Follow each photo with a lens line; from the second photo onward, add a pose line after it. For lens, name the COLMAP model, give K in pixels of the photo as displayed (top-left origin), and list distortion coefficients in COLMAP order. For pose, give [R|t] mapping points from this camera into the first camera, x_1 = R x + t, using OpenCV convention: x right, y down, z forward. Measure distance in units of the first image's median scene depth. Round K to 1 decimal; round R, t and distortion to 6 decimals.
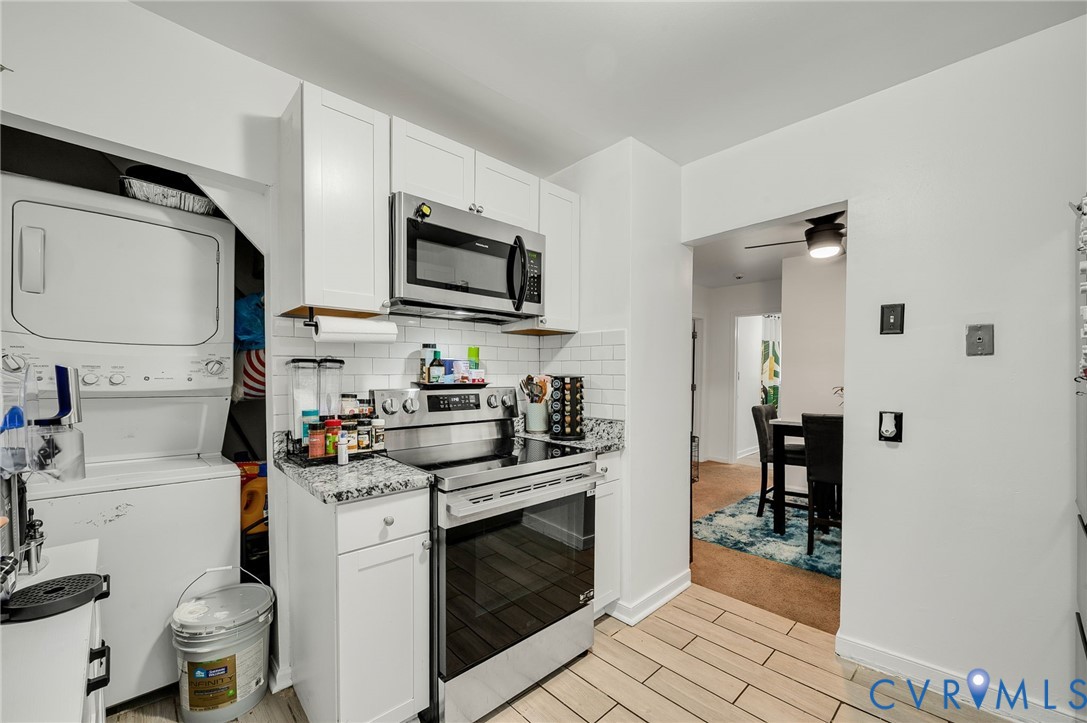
lens RADIAL K [[423.3, 0, 547.1], [0, 423.3, 376.9], [0, 0, 1]] dist [-0.000553, -0.000041]
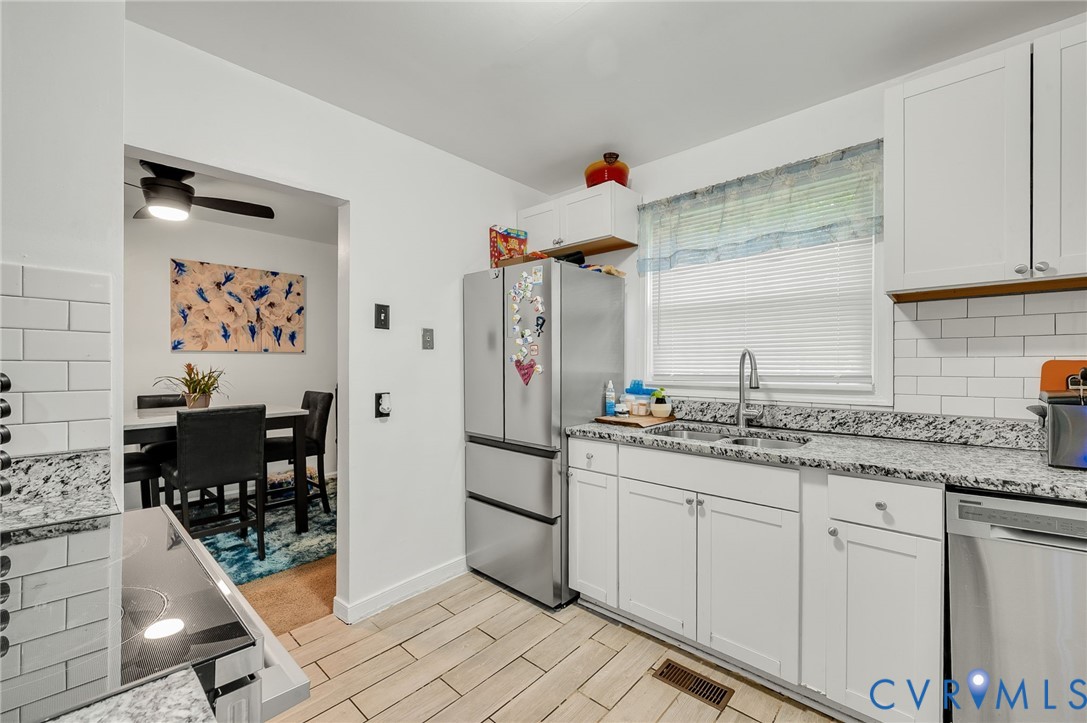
lens RADIAL K [[453.7, 0, 543.5], [0, 453.7, 361.5], [0, 0, 1]] dist [0.002437, 0.000382]
pose [[-0.065768, 0.004829, 0.997823, -0.416826], [0.002801, 0.999985, -0.004654, 0.000530], [-0.997831, 0.002489, -0.065780, 0.498772]]
